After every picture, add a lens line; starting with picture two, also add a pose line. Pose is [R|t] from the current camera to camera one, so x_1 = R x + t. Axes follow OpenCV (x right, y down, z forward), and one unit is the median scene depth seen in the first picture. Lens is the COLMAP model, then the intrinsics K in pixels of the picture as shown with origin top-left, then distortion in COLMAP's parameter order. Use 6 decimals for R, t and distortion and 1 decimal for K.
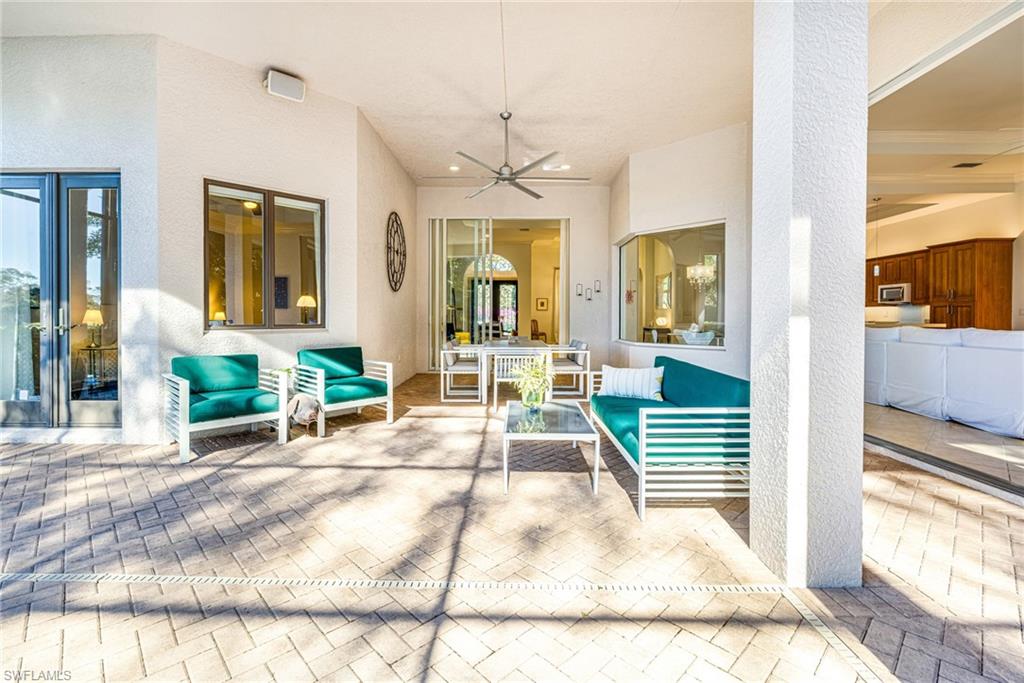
lens RADIAL K [[474.0, 0, 497.9], [0, 474.0, 321.5], [0, 0, 1]] dist [-0.000911, 0.000022]
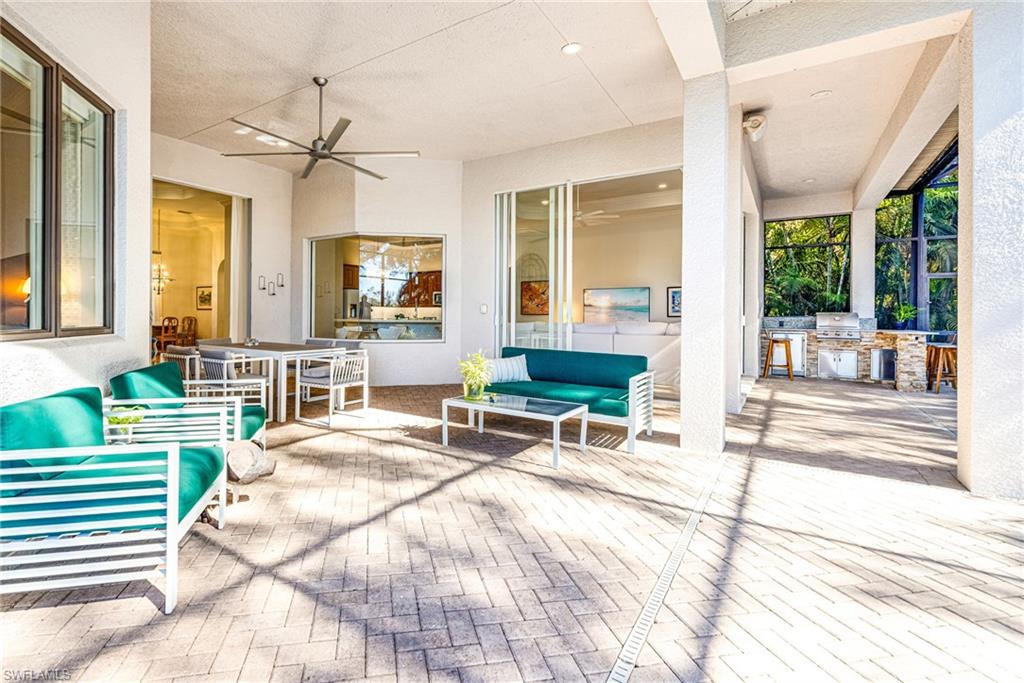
lens RADIAL K [[474.0, 0, 497.9], [0, 474.0, 321.5], [0, 0, 1]] dist [-0.000911, 0.000022]
pose [[0.518795, -0.007583, 0.854865, -0.725239], [0.000661, 0.999964, 0.008468, -0.005538], [-0.854898, -0.003828, 0.518782, 0.356564]]
